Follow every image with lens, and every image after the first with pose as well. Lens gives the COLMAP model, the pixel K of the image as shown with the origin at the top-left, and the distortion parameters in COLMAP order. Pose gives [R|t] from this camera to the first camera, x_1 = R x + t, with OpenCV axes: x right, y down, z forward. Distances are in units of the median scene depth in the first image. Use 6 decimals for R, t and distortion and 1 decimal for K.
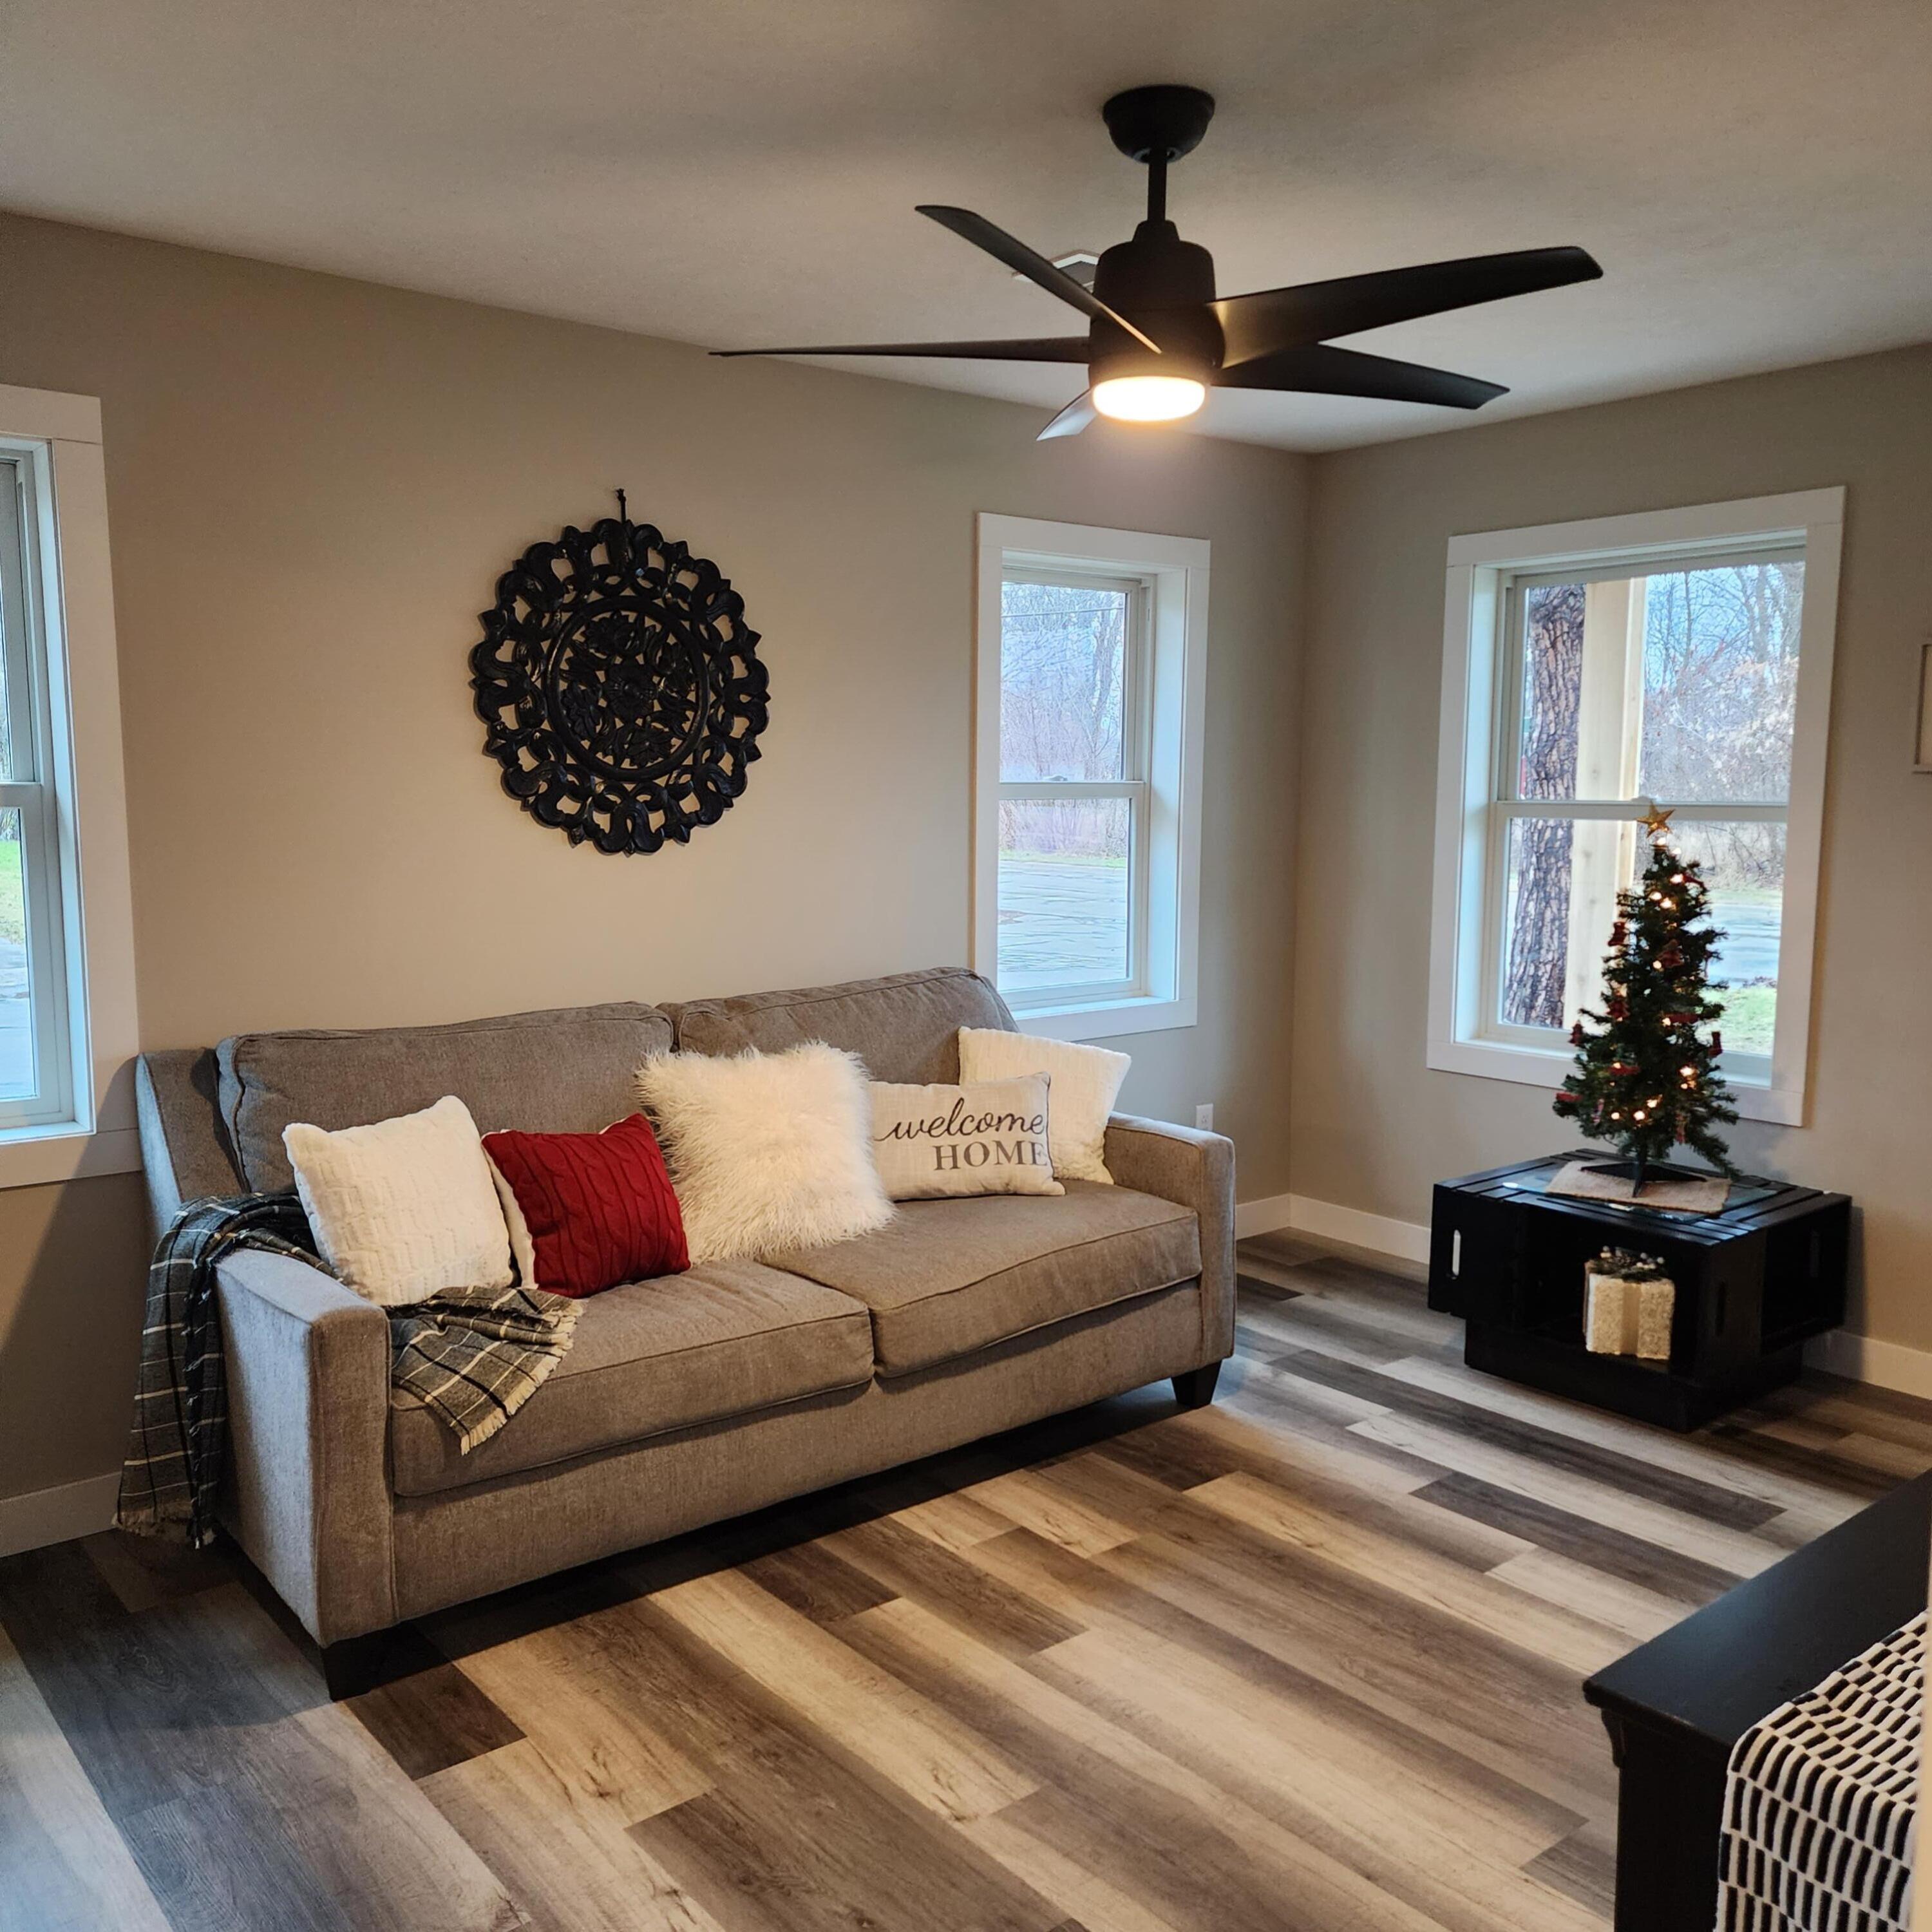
lens RADIAL K [[1760.1, 0, 972.5], [0, 1760.1, 955.4], [0, 0, 1]] dist [0.155049, -0.179600]
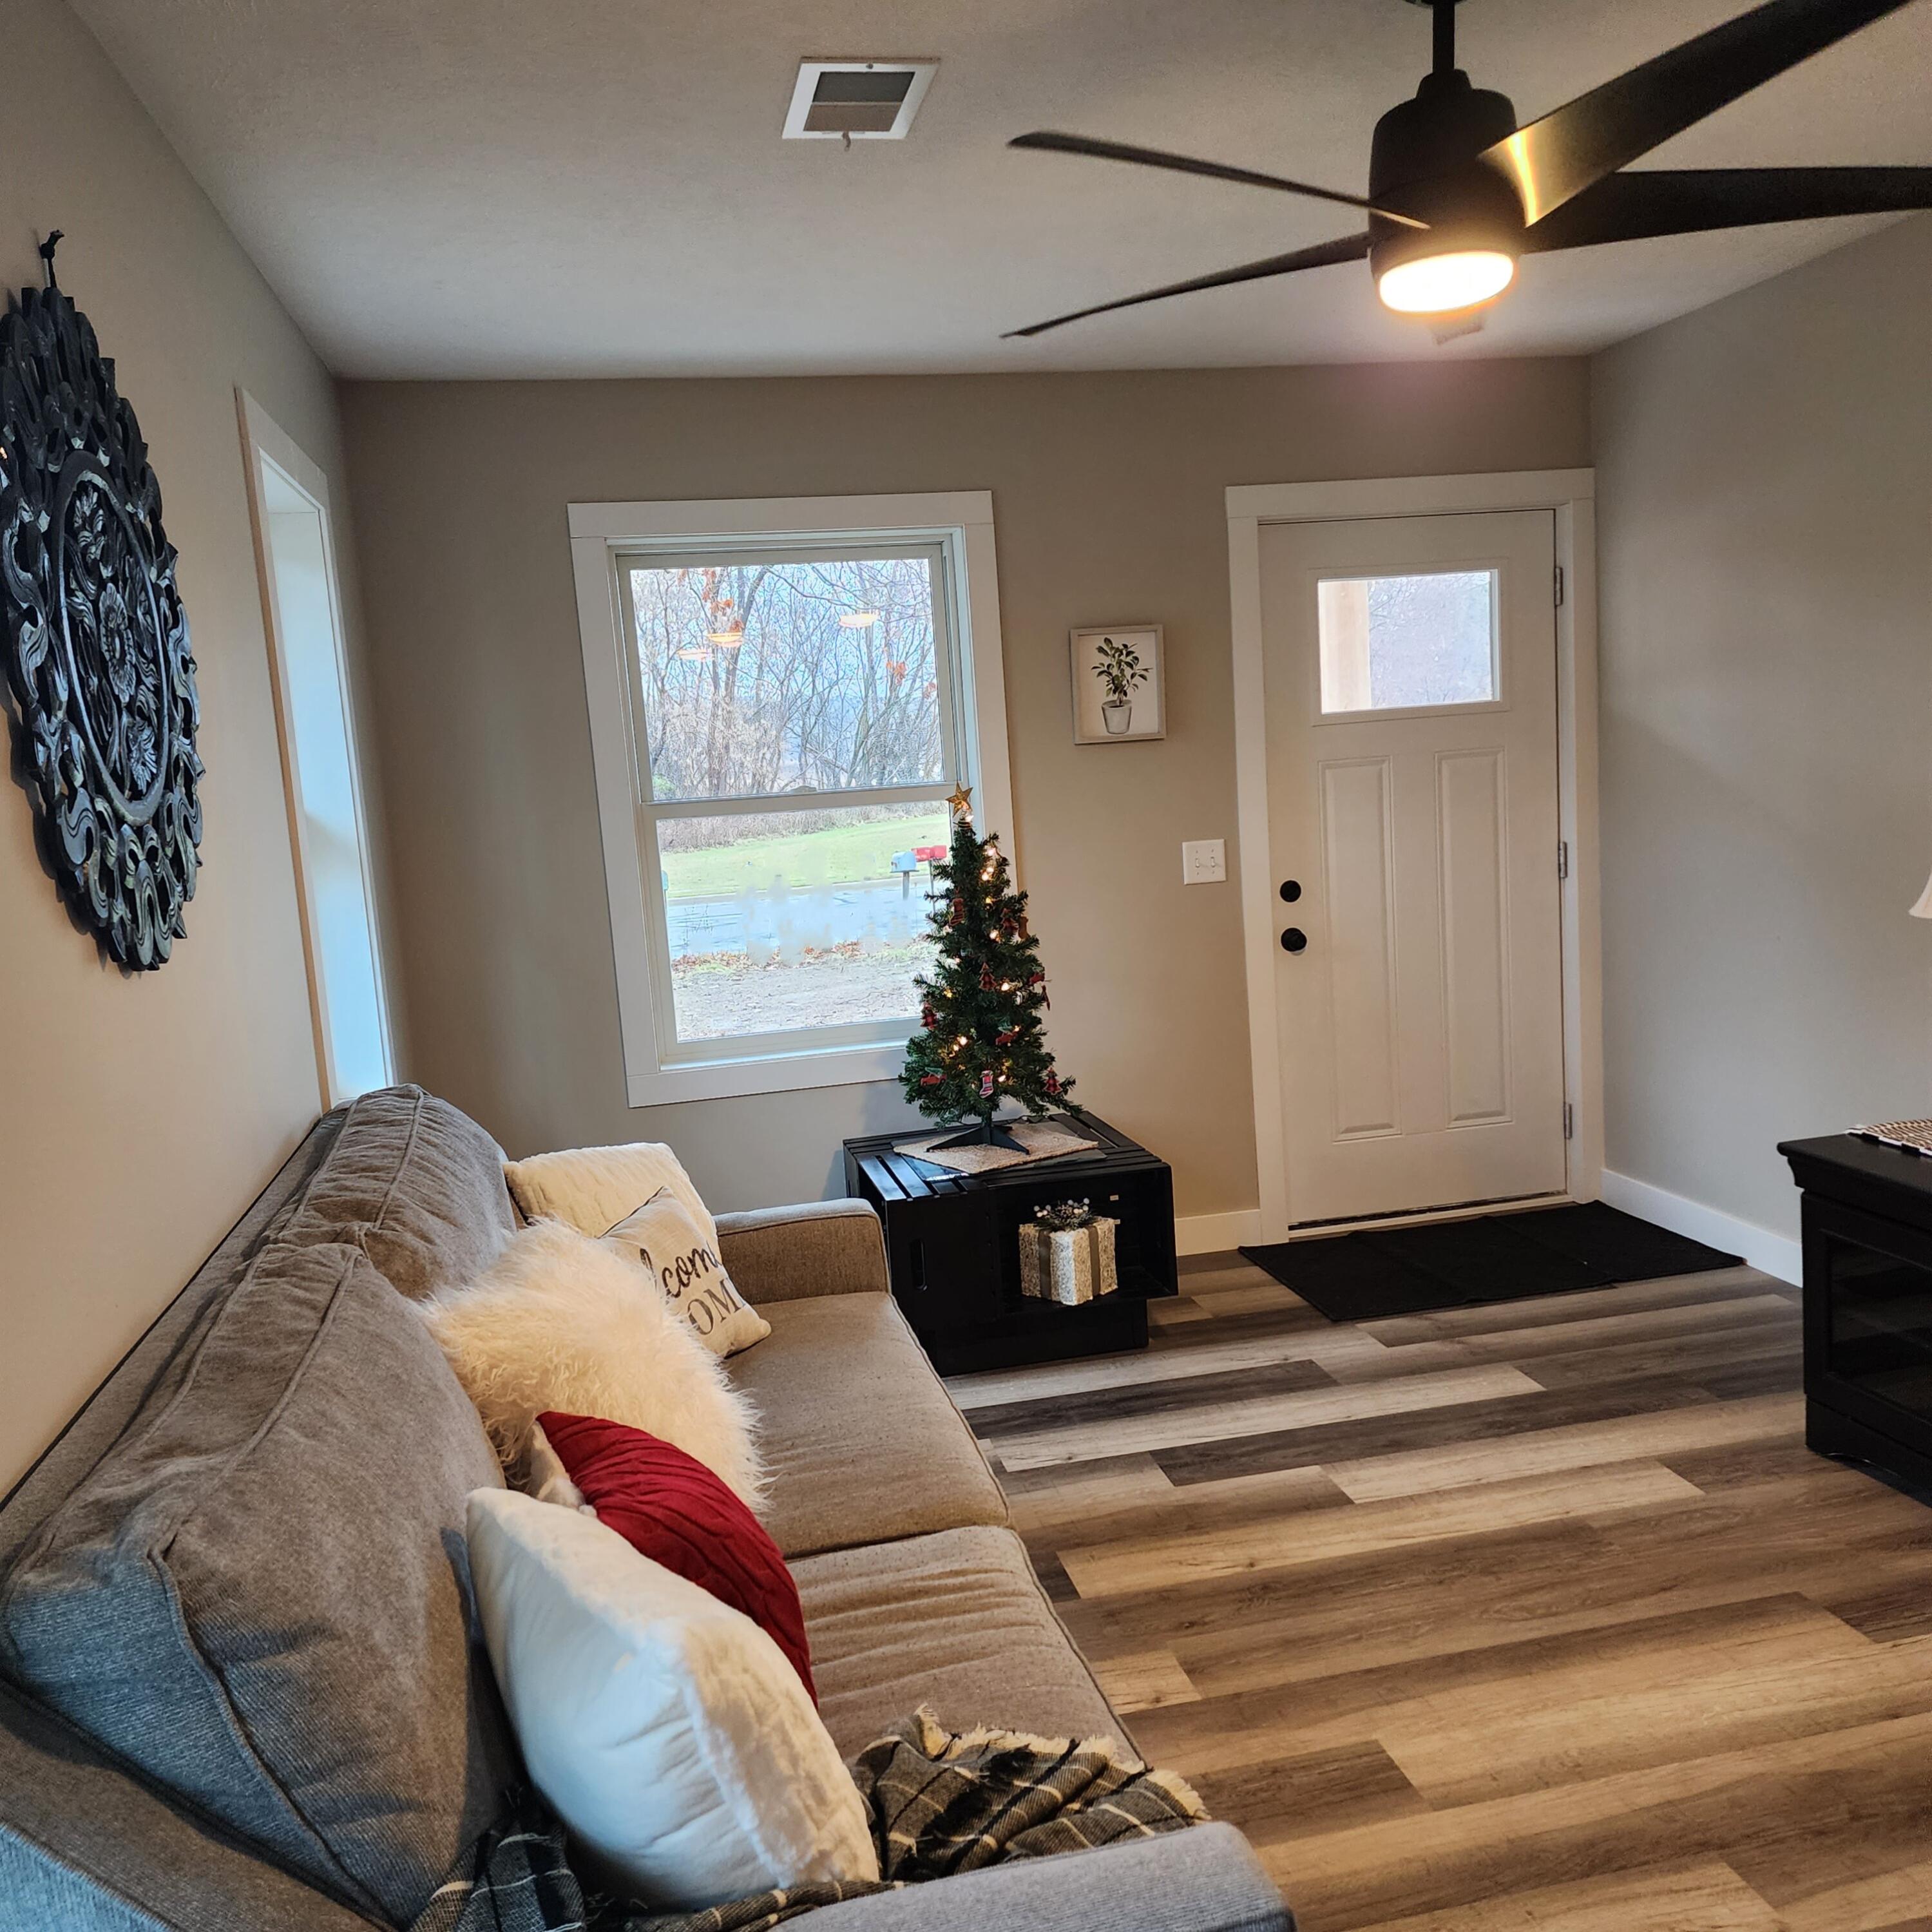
lens RADIAL K [[1712.6, 0, 972.4], [0, 1712.6, 978.0], [0, 0, 1]] dist [0.070341, -0.066295]
pose [[0.452062, -0.150607, 0.879180, -0.630863], [0.158547, 0.983515, 0.086957, -0.073336], [-0.877783, 0.100082, 0.468488, 0.685184]]
